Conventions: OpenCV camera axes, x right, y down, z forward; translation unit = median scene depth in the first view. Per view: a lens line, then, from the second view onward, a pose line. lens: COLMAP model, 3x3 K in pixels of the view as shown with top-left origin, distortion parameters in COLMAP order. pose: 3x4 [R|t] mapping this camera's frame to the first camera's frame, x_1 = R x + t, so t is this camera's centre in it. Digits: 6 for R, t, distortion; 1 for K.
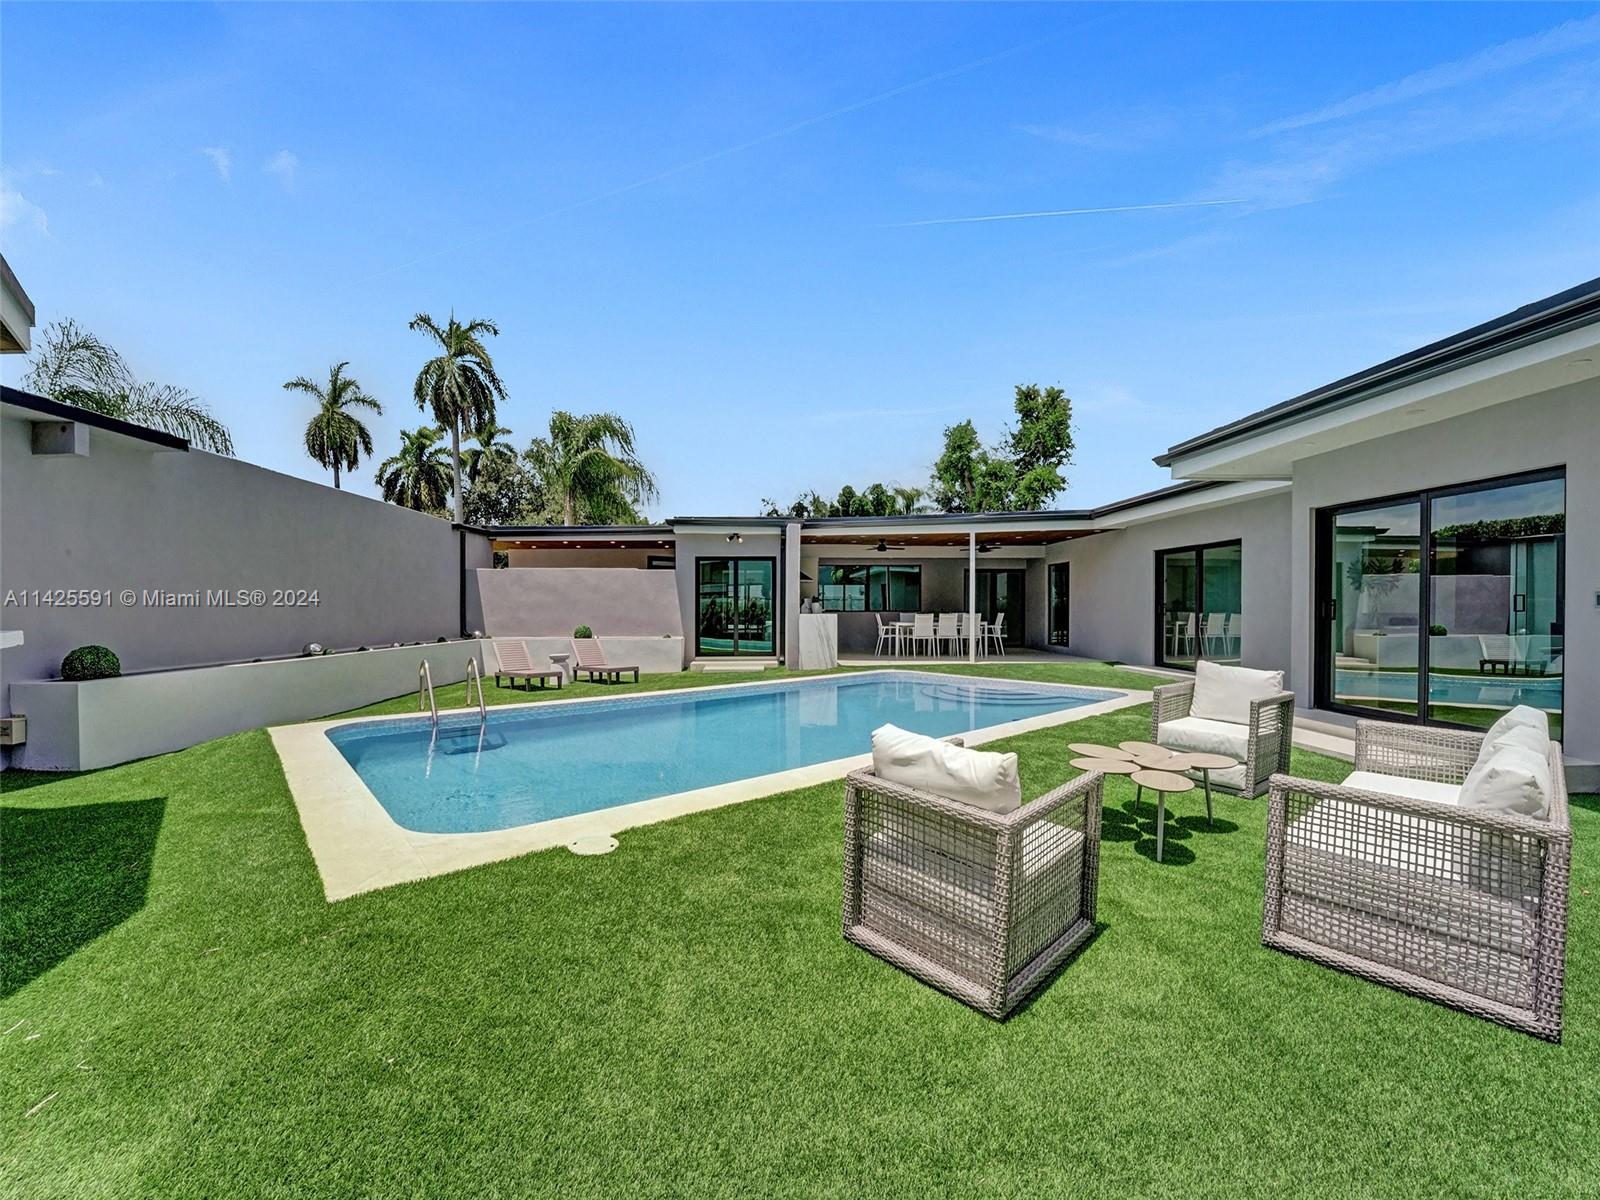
lens RADIAL K [[657.4, 0, 786.3], [0, 657.4, 606.9], [0, 0, 1]] dist [-0.025749, 0.002413]
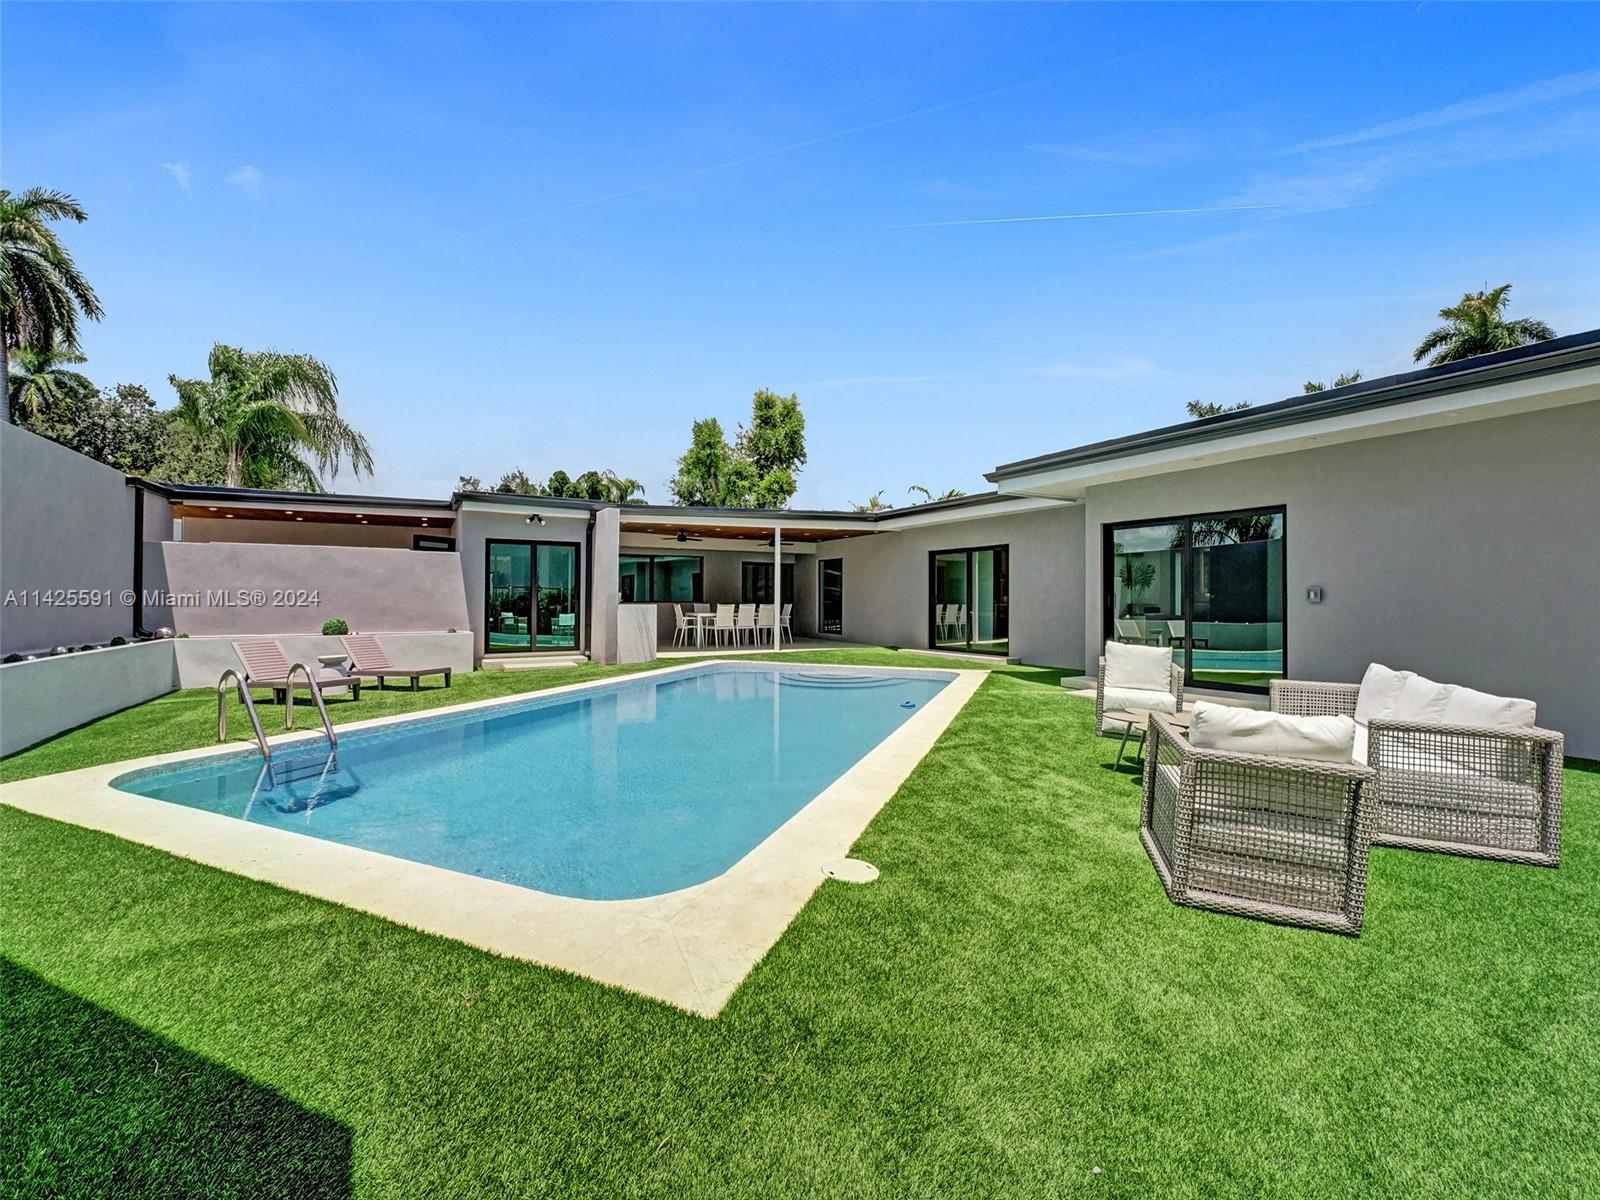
lens RADIAL K [[657.4, 0, 720.6], [0, 657.4, 586.5], [0, 0, 1]] dist [-0.025749, 0.002413]
pose [[0.894022, 0.013351, 0.447823, -0.249950], [-0.005021, 0.999792, -0.019783, 0.002478], [-0.447994, 0.015438, 0.893903, 0.089334]]
